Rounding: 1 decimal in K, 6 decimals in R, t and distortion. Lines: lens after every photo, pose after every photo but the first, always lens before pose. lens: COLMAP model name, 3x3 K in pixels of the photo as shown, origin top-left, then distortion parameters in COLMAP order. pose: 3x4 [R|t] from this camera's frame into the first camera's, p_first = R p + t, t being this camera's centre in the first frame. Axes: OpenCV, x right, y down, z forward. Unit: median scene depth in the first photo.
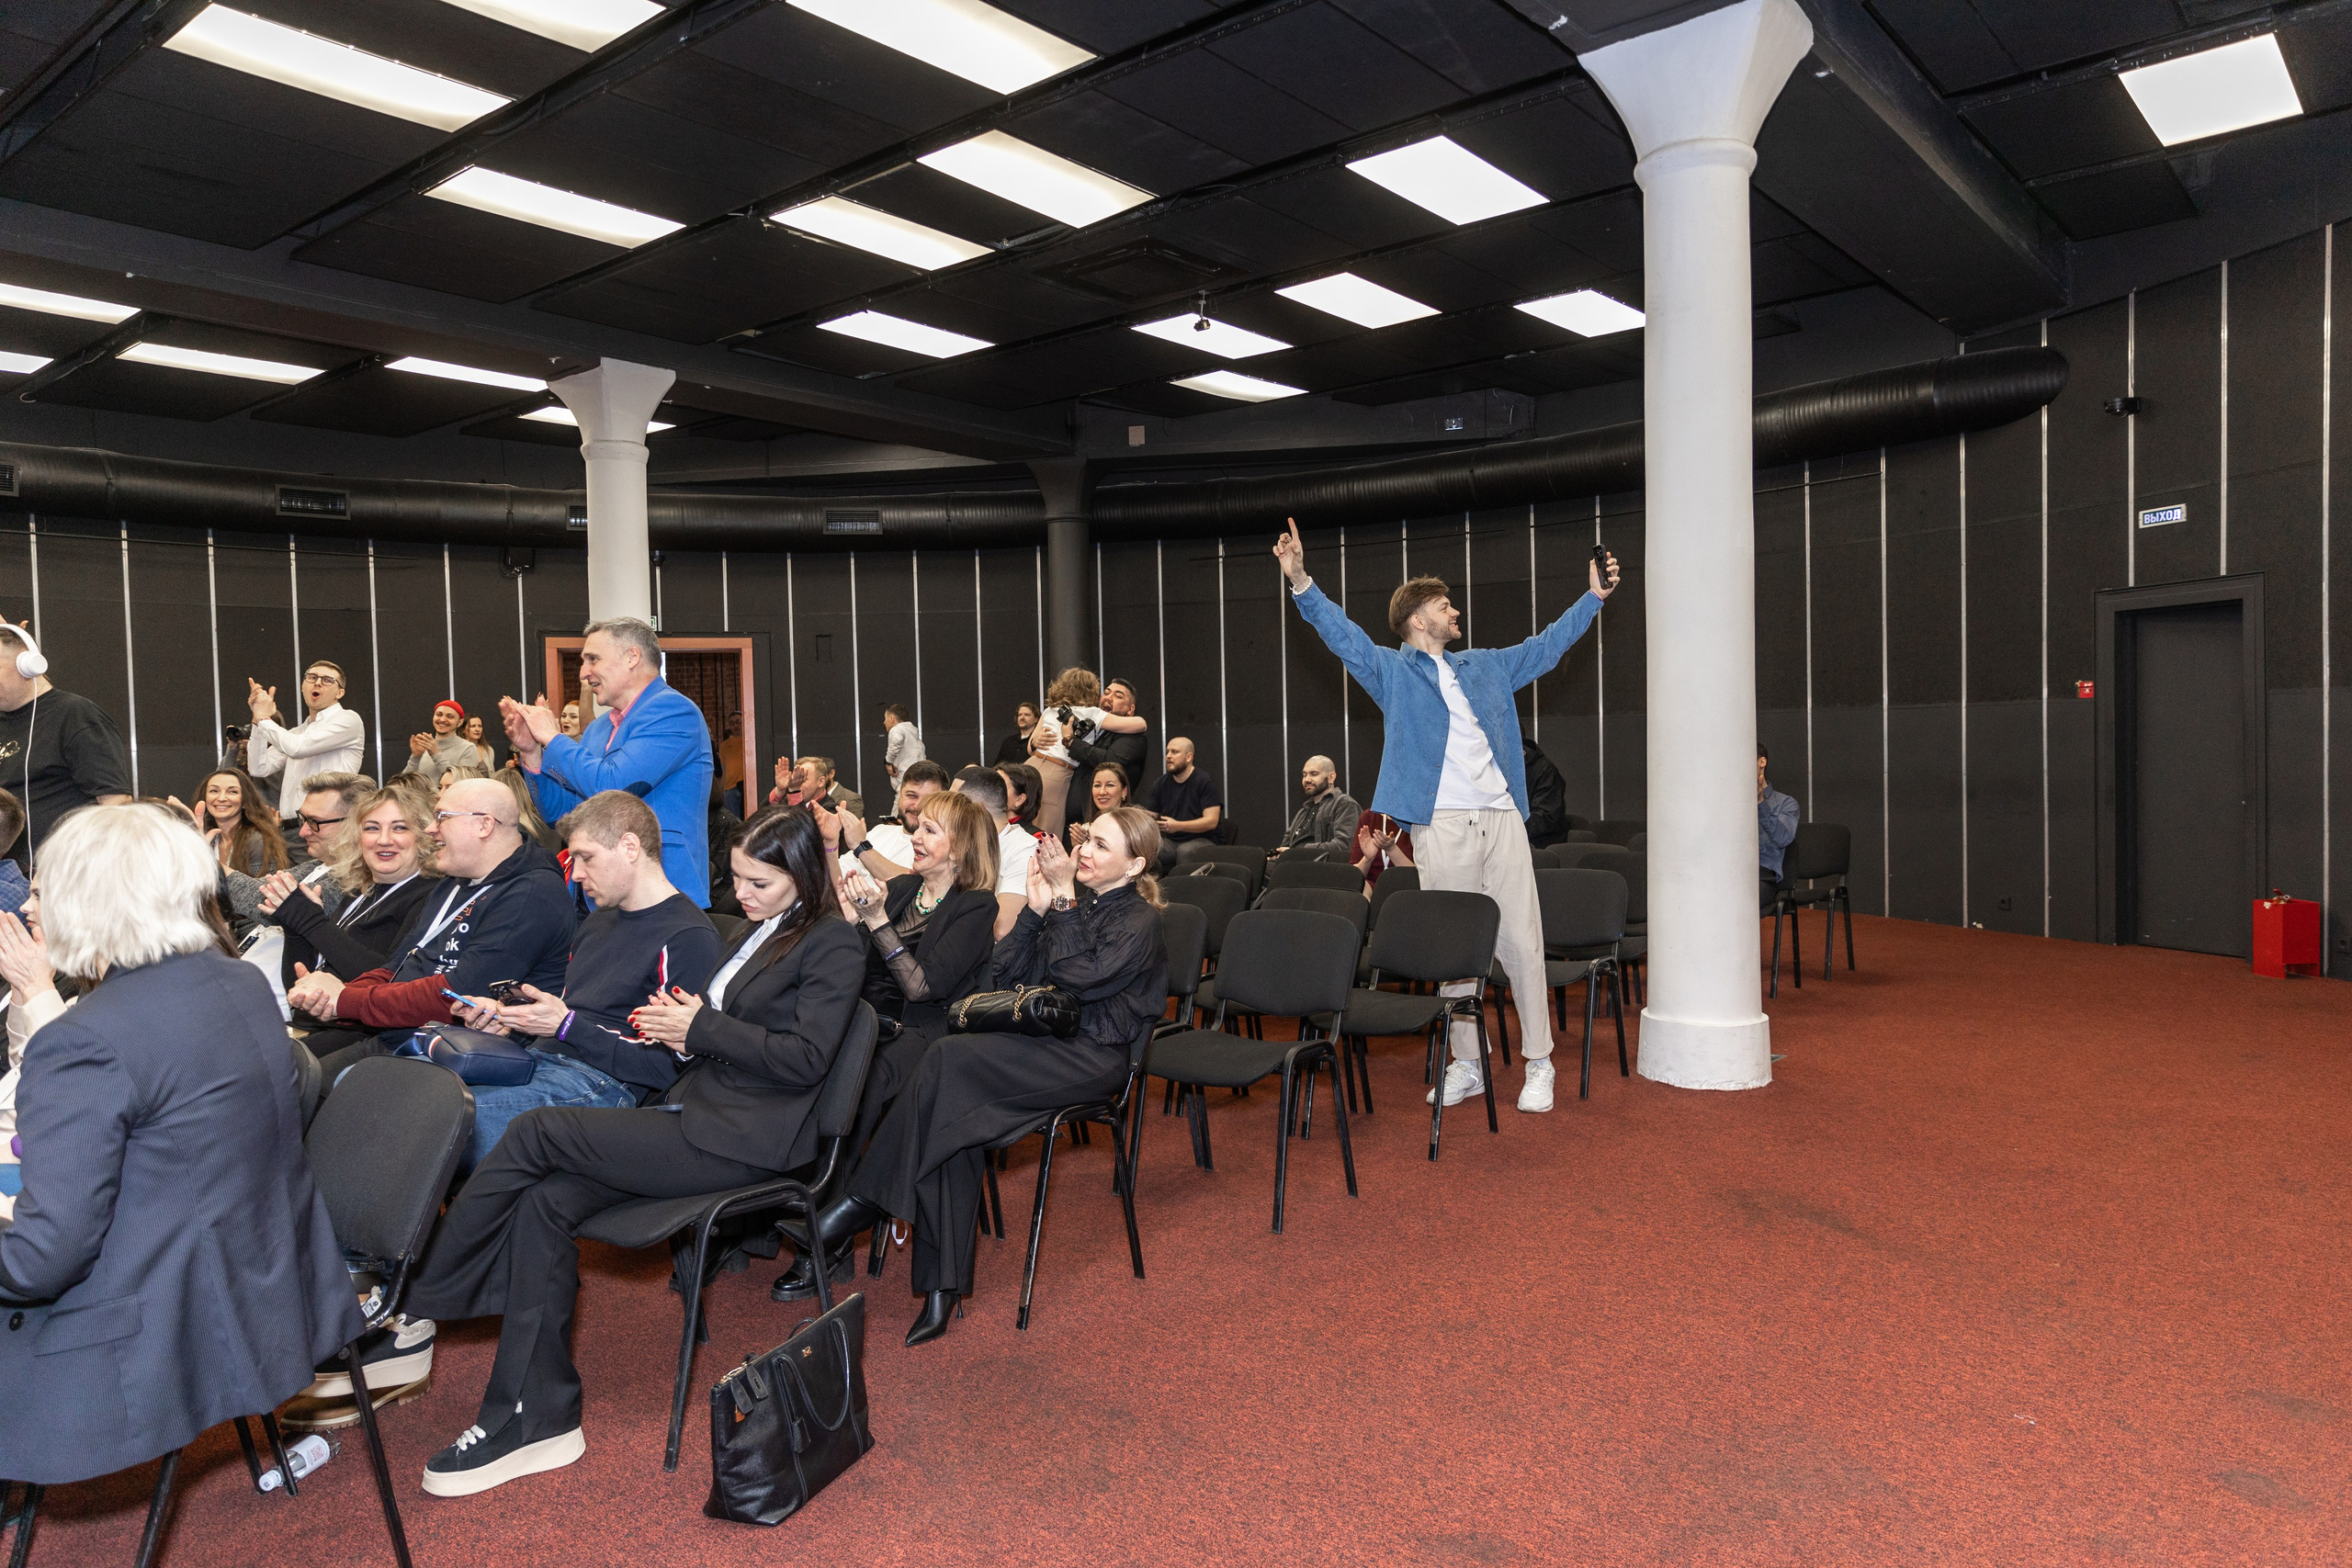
lens RADIAL K [[1550.4, 0, 1176.0], [0, 1550.4, 784.0], [0, 0, 1]] dist [0.001853, 0.002452]
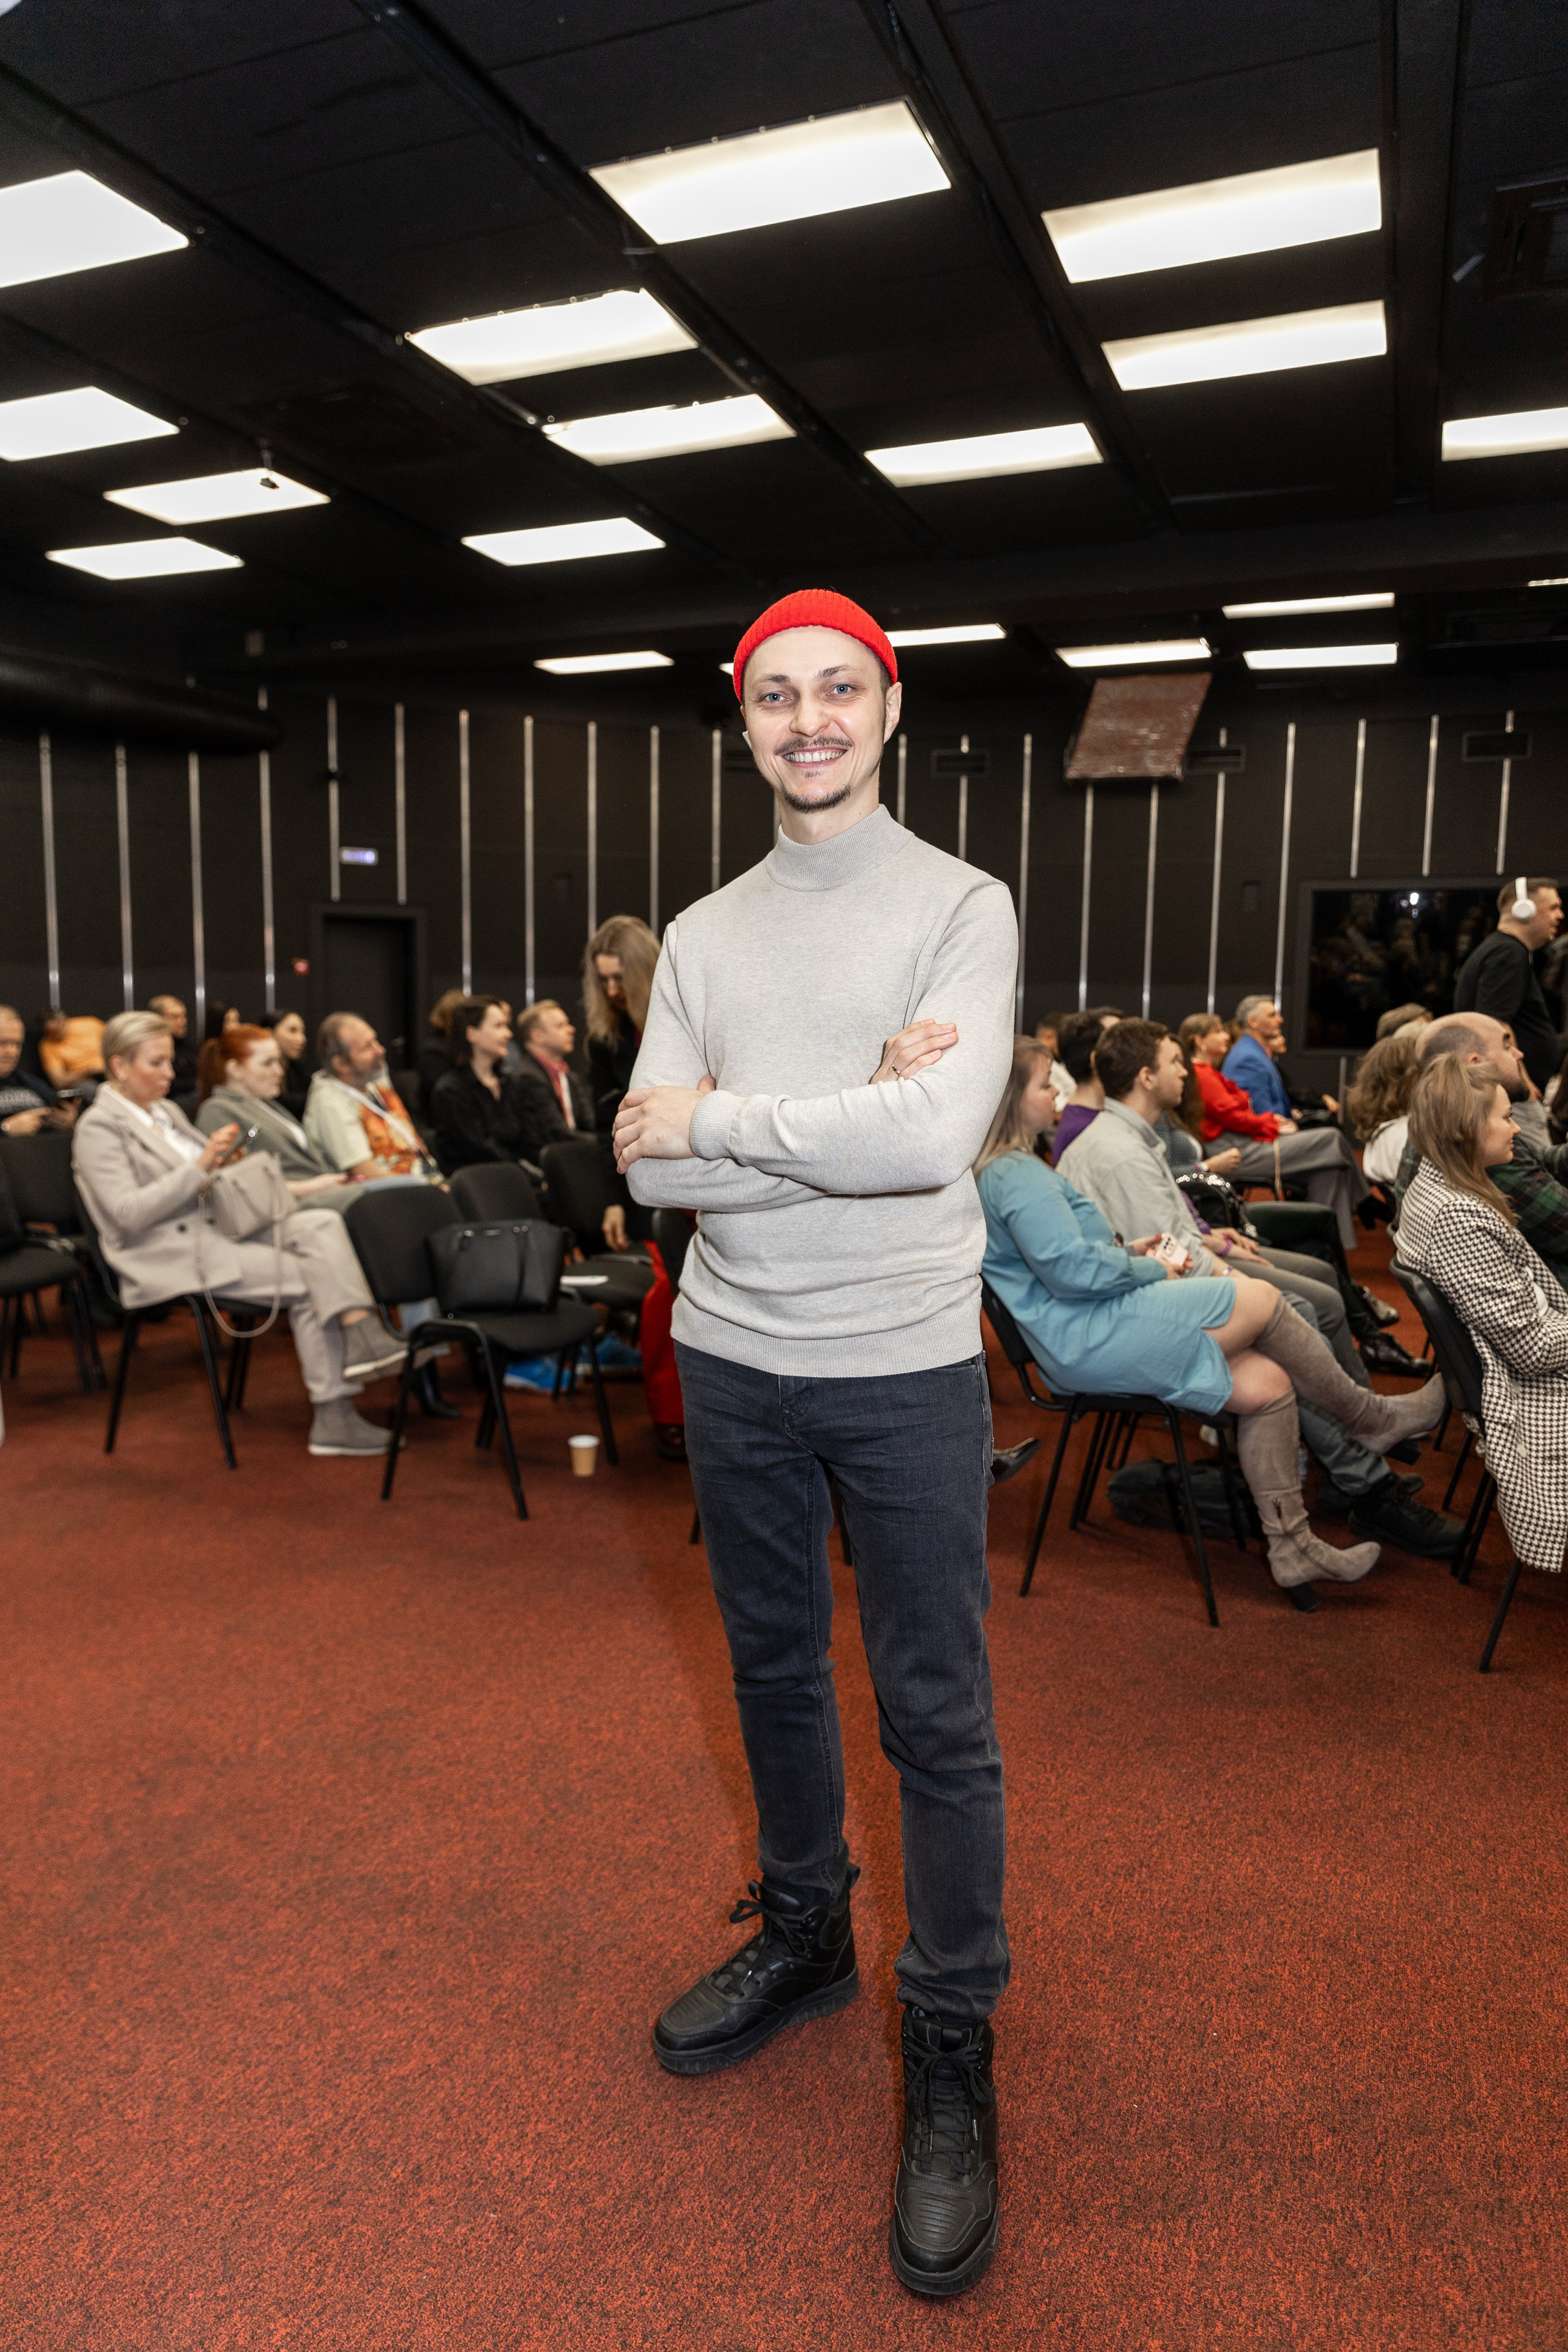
lens RADIAL K [[1550.5, 0, 784.0], [0, 1550.5, 1176.0], [0, 0, 1]] dist [0.001853, 0.002452]
pose [[-0.328195, -0.099238, 0.939383, -1.568800], [0.010189, 0.994036, 0.108572, -0.036797], [-0.944555, 0.045204, -0.325227, 1.835481]]
